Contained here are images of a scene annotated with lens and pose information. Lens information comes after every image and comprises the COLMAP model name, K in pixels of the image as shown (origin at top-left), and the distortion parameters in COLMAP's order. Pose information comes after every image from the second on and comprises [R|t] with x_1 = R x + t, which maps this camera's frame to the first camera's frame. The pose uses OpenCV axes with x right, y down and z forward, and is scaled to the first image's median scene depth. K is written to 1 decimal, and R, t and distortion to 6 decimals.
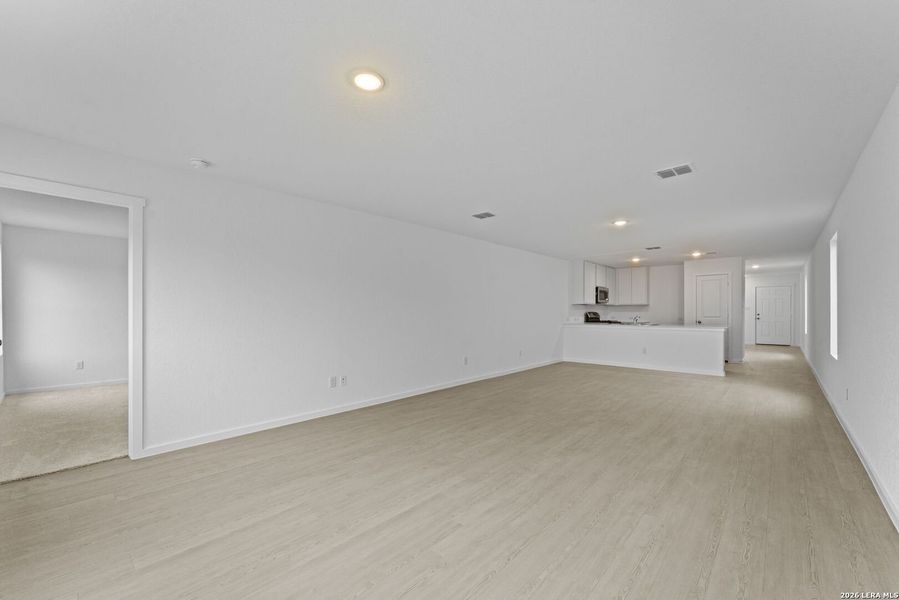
lens RADIAL K [[375.0, 0, 444.3], [0, 375.0, 303.7], [0, 0, 1]] dist [0.000700, 0.000143]
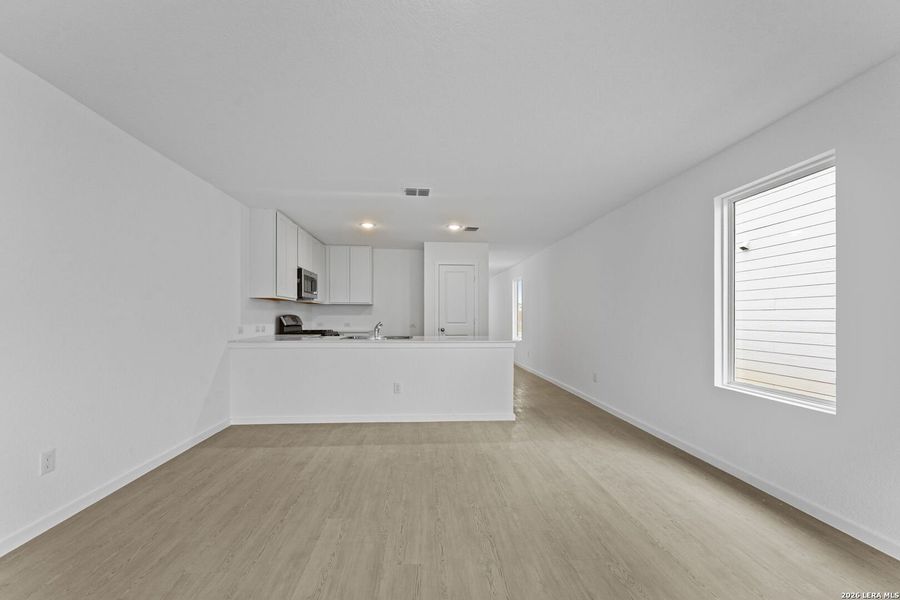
lens RADIAL K [[375.4, 0, 444.8], [0, 375.4, 303.7], [0, 0, 1]] dist [0.000700, 0.000143]
pose [[0.660811, 0.035415, 0.749716, 0.145886], [-0.019349, 0.999358, -0.030154, 0.018156], [-0.750303, 0.005420, 0.661072, 0.496468]]
